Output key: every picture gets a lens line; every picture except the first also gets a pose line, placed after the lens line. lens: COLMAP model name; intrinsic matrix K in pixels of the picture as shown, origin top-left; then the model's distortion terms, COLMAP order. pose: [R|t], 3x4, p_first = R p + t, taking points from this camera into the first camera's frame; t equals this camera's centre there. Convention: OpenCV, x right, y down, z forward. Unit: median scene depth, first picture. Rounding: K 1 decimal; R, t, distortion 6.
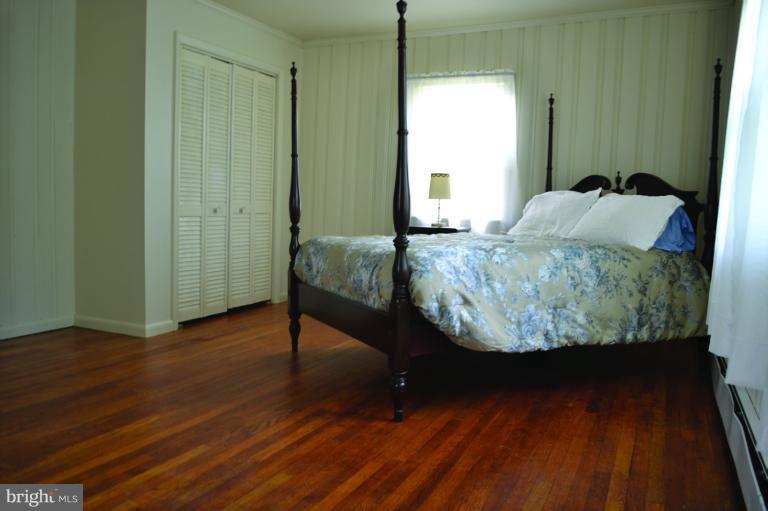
lens RADIAL K [[612.7, 0, 384.0], [0, 612.7, 255.5], [0, 0, 1]] dist [-0.074680, 0.007304]
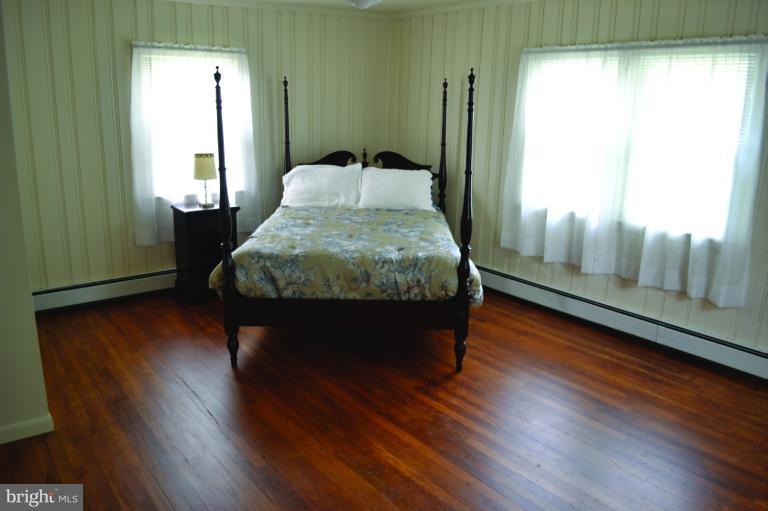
lens RADIAL K [[612.7, 0, 384.0], [0, 612.7, 255.5], [0, 0, 1]] dist [-0.074680, 0.007304]
pose [[0.469124, -0.232518, 0.851973, -0.815710], [0.067626, 0.971343, 0.227859, -0.221171], [-0.880539, -0.049279, 0.471405, 0.326875]]
